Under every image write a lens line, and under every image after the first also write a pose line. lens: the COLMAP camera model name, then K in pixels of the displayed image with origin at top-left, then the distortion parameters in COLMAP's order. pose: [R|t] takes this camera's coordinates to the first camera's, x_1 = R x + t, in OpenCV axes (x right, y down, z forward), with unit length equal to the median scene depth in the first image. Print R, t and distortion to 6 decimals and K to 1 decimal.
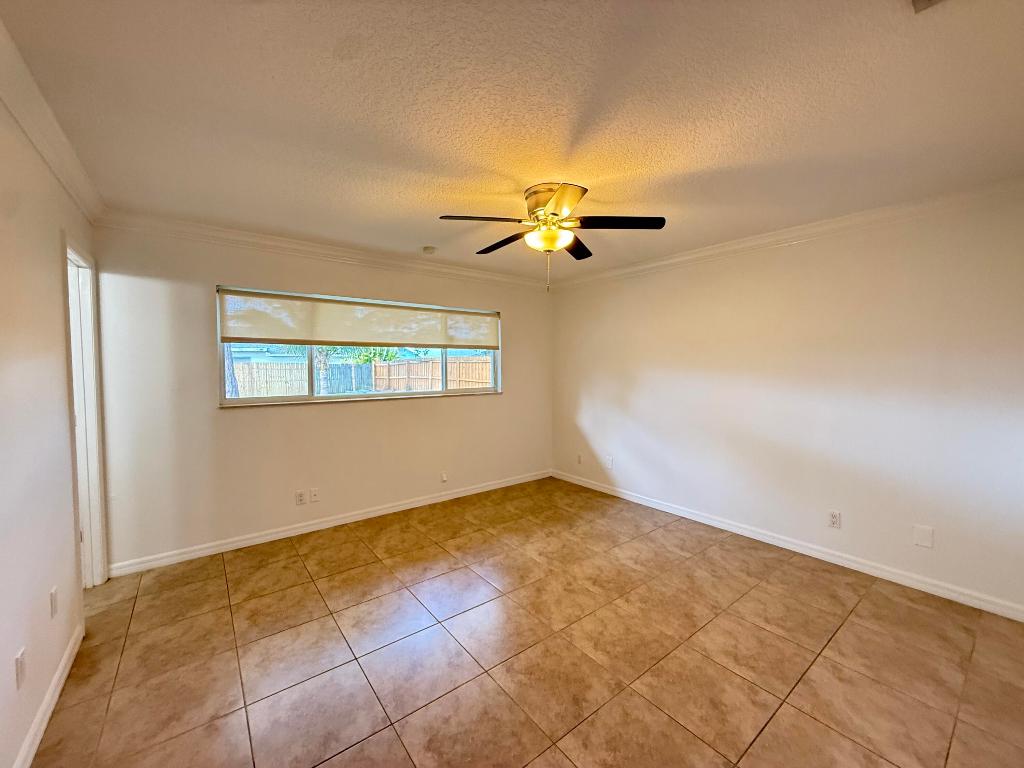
lens RADIAL K [[409.1, 0, 513.4], [0, 409.1, 381.7], [0, 0, 1]] dist [-0.002498, 0.000236]
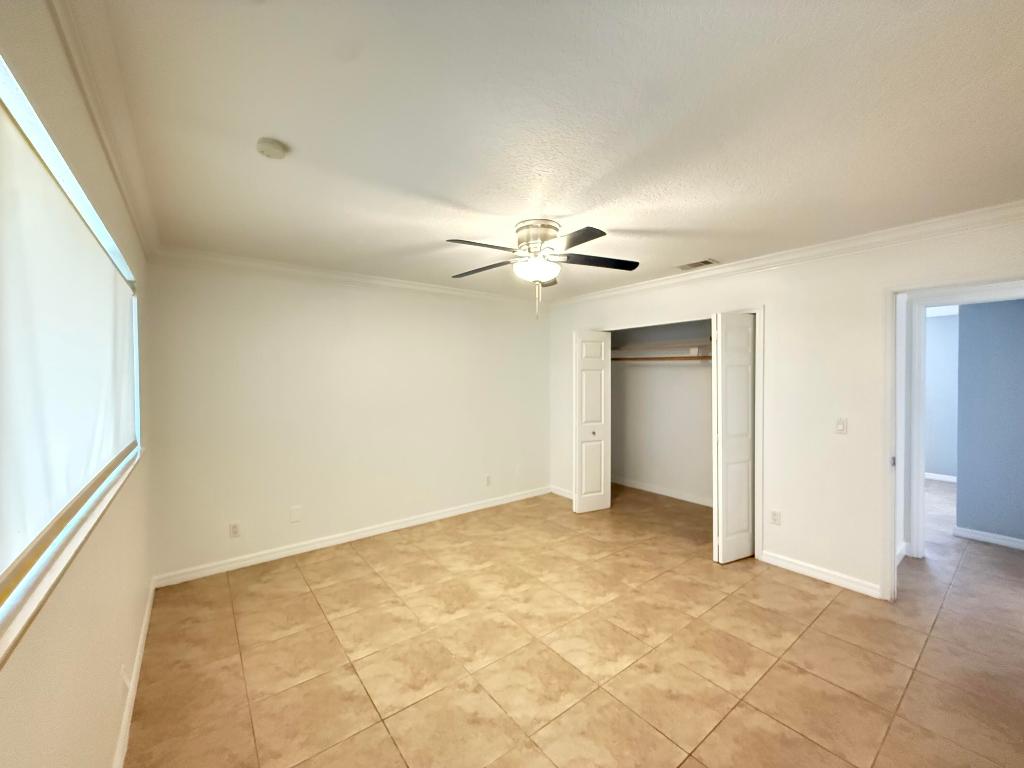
lens RADIAL K [[409.1, 0, 508.7], [0, 409.1, 379.4], [0, 0, 1]] dist [-0.002498, 0.000236]
pose [[0.005971, -0.007182, 0.999956, -0.789398], [0.044638, 0.998979, 0.006908, -0.059898], [-0.998985, 0.044595, 0.006285, 0.873693]]
